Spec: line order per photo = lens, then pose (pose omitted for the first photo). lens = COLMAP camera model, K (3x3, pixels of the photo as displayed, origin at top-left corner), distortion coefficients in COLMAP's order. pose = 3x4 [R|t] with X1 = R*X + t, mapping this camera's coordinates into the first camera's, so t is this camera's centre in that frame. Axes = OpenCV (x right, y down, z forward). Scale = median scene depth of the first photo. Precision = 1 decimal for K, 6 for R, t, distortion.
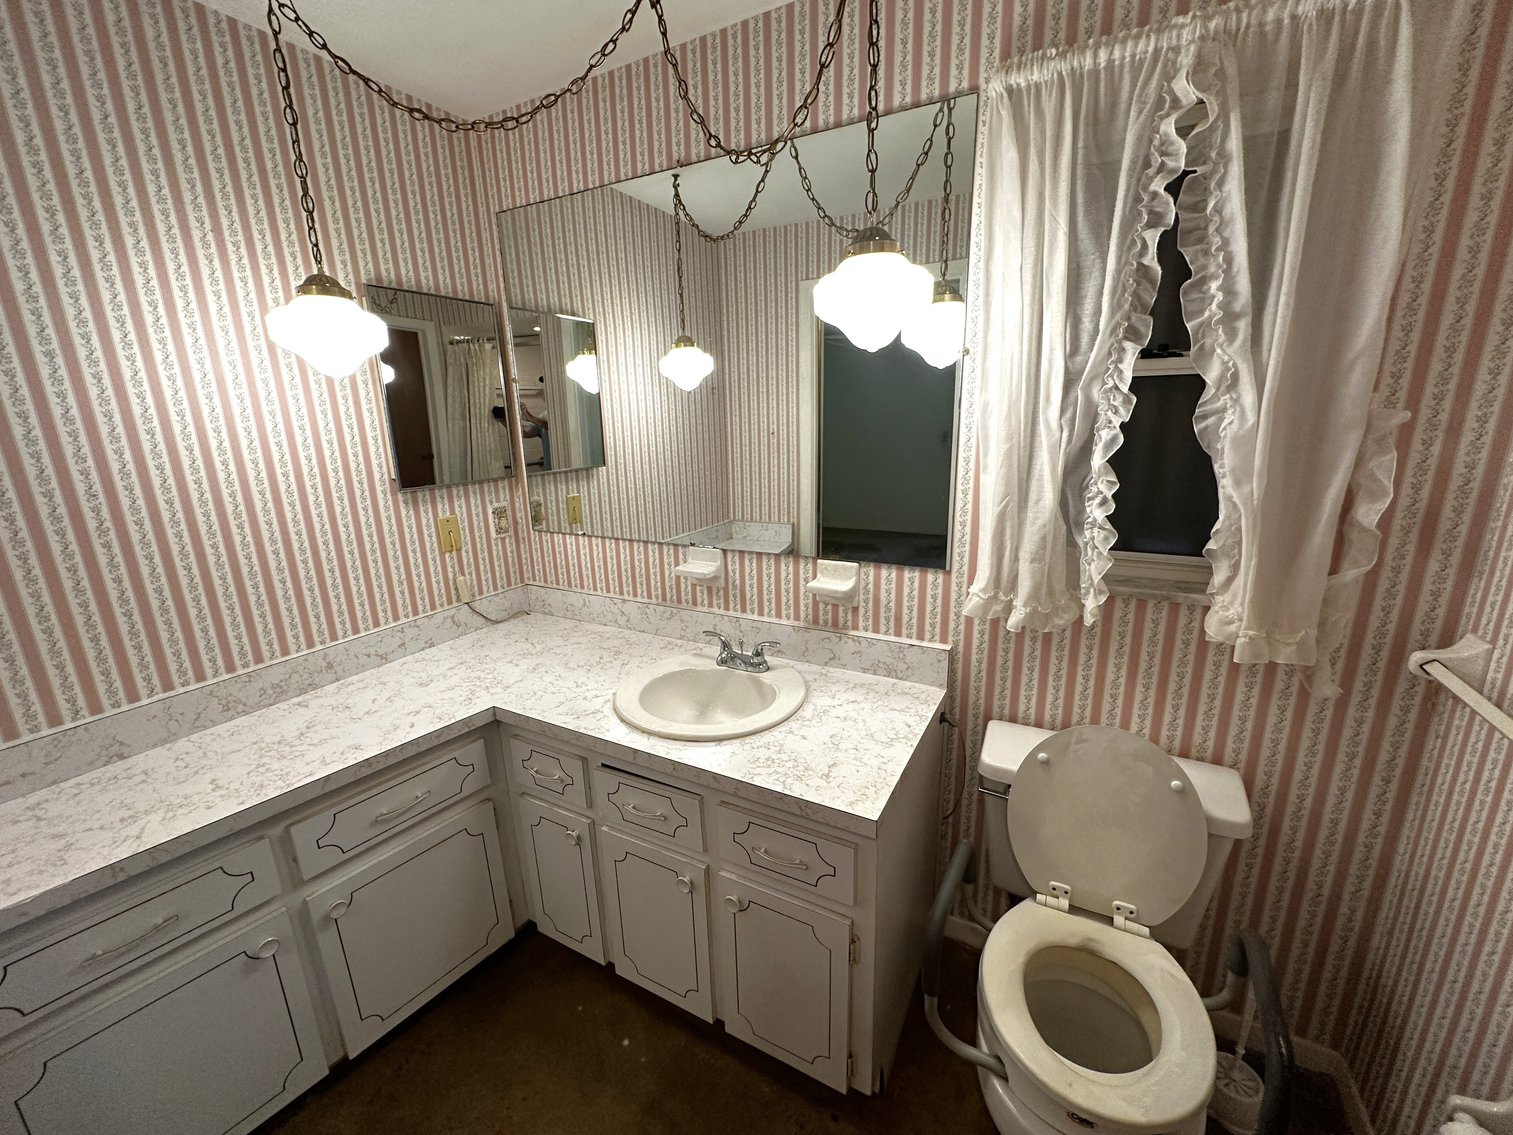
lens RADIAL K [[605.2, 0, 756.5], [0, 605.2, 567.5], [0, 0, 1]] dist [-0.000947, 0.000144]
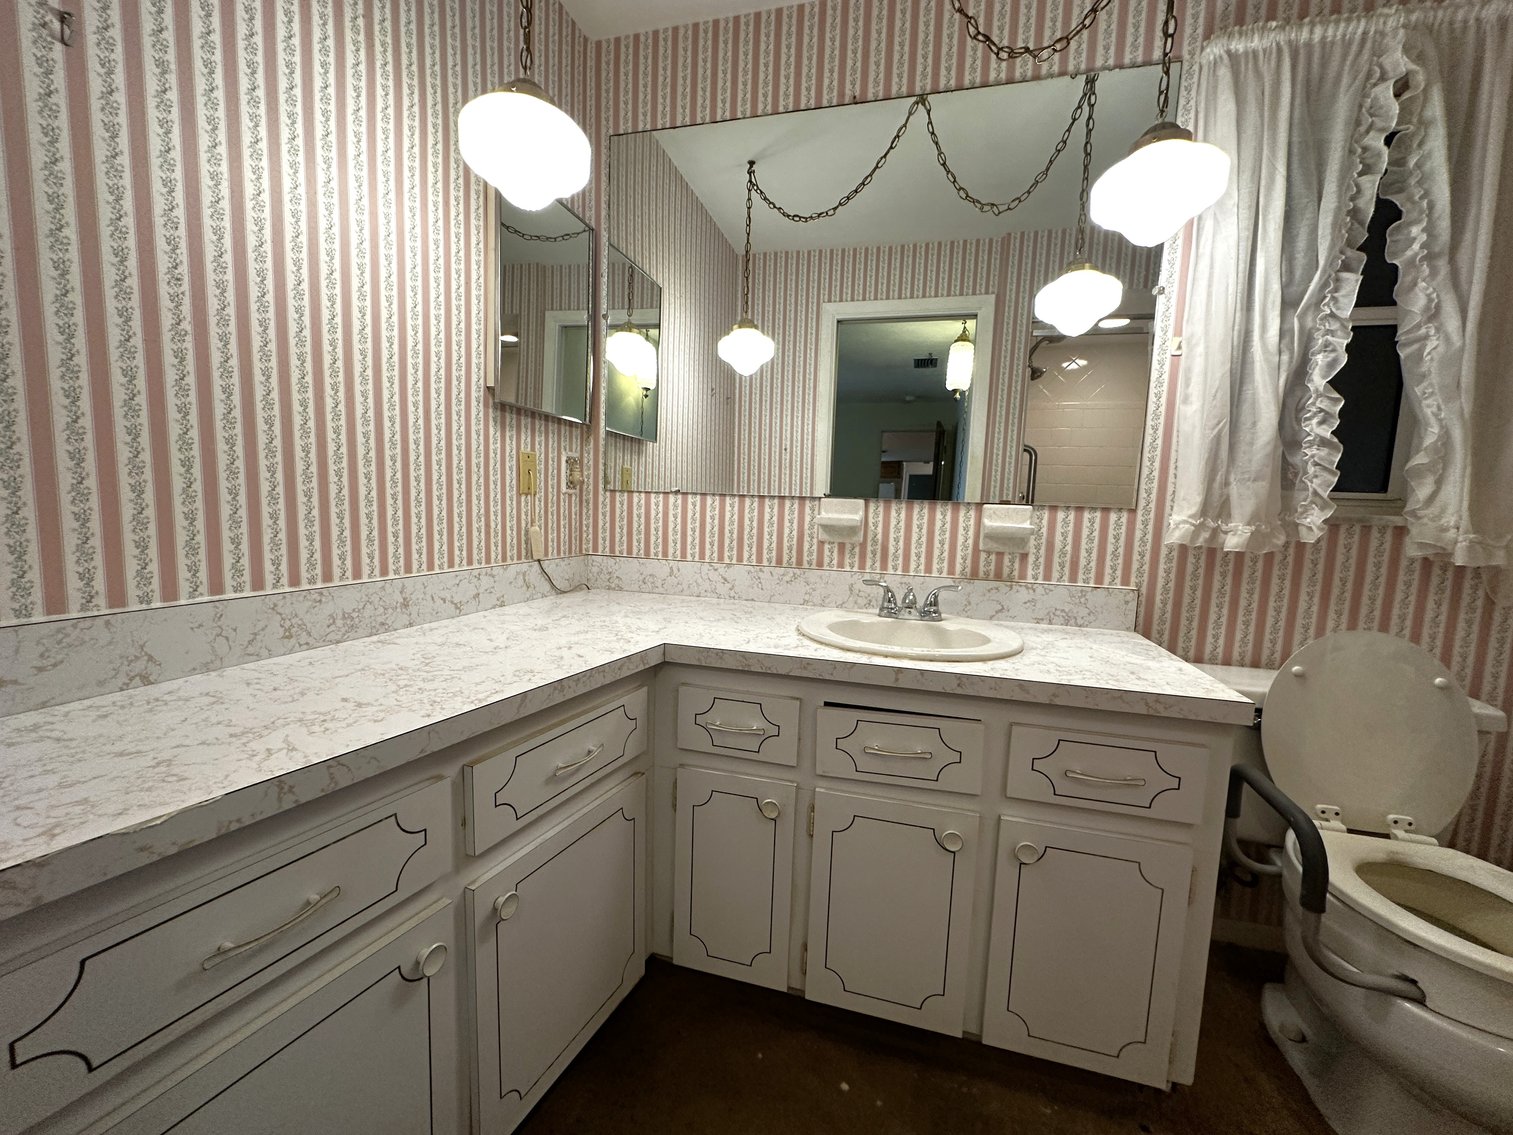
lens RADIAL K [[605.2, 0, 756.5], [0, 605.2, 567.5], [0, 0, 1]] dist [-0.000947, 0.000144]
pose [[0.972943, 0.038789, 0.227765, -0.582435], [-0.004950, 0.989080, -0.147297, 0.287436], [-0.230991, 0.142184, 0.962511, 0.232451]]
